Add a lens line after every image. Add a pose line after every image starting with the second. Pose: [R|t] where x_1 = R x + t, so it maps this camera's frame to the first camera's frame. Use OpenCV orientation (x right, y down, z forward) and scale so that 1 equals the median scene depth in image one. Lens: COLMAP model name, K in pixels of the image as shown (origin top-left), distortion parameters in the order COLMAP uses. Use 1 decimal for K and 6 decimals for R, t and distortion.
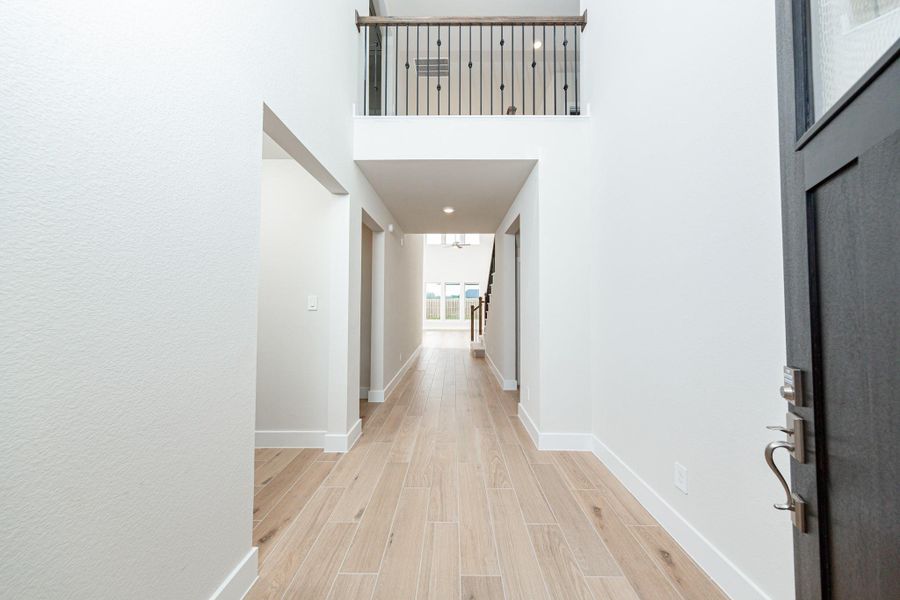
lens RADIAL K [[282.2, 0, 450.0], [0, 282.2, 300.0], [0, 0, 1]] dist [0.000460, 0.000023]
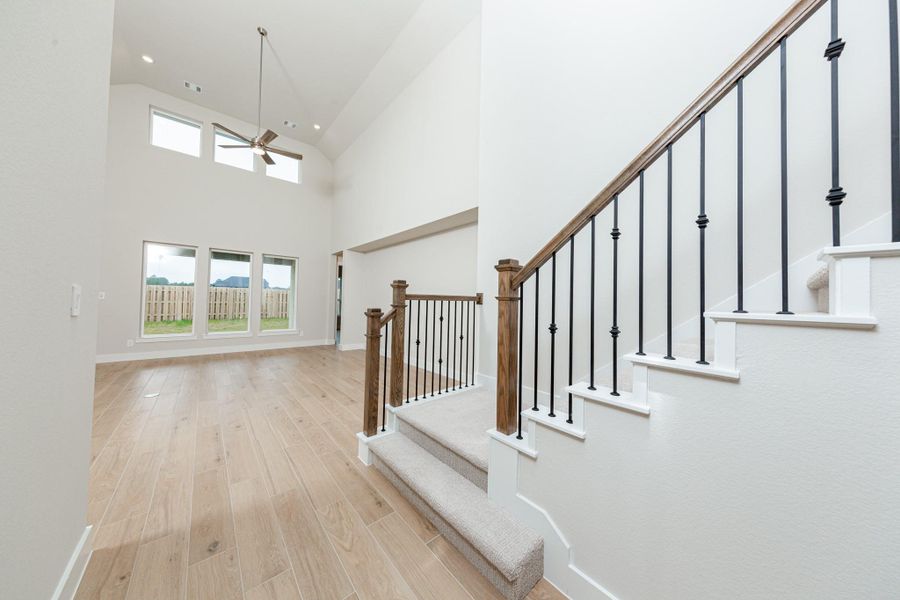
lens RADIAL K [[282.2, 0, 450.0], [0, 282.2, 300.0], [0, 0, 1]] dist [0.000460, 0.000023]
pose [[0.741873, 0.020834, 0.670216, -0.032865], [-0.029349, 0.999568, 0.001414, 0.003890], [-0.669898, -0.020719, 0.742164, 0.421175]]
